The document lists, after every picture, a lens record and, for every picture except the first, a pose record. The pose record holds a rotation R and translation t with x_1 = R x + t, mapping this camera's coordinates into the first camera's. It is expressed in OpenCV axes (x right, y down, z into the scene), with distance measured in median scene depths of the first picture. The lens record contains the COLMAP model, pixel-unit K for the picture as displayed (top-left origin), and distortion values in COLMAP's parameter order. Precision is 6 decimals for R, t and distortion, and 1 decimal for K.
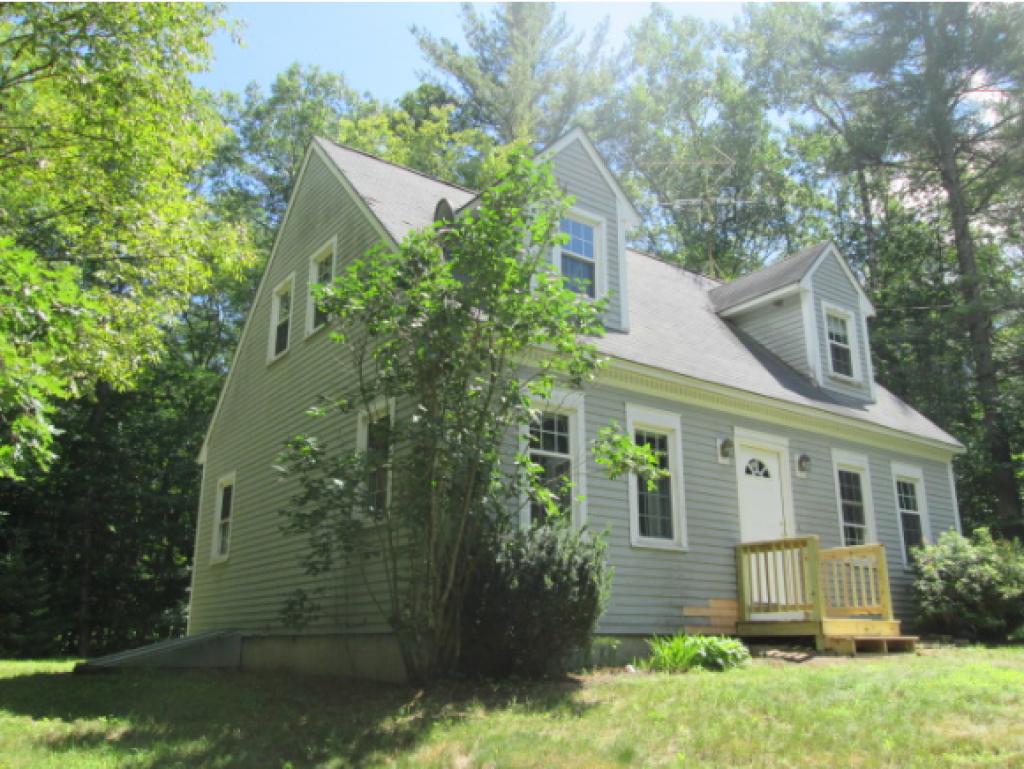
lens RADIAL K [[859.4, 0, 513.3], [0, 859.4, 391.5], [0, 0, 1]] dist [-0.039534, 0.015269]
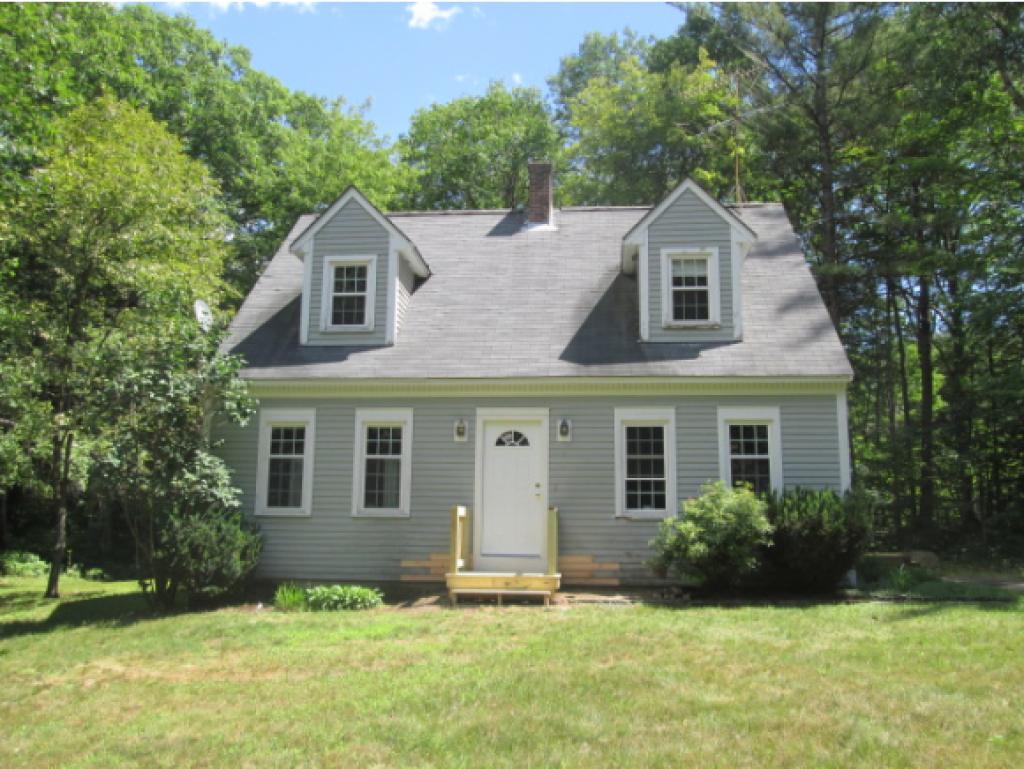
lens RADIAL K [[859.4, 0, 513.3], [0, 859.4, 378.6], [0, 0, 1]] dist [-0.039534, 0.015269]
pose [[0.745061, -0.109951, -0.657871, 1.041087], [0.182839, 0.982206, 0.042914, -0.038547], [0.641446, -0.152258, 0.751907, 0.144623]]
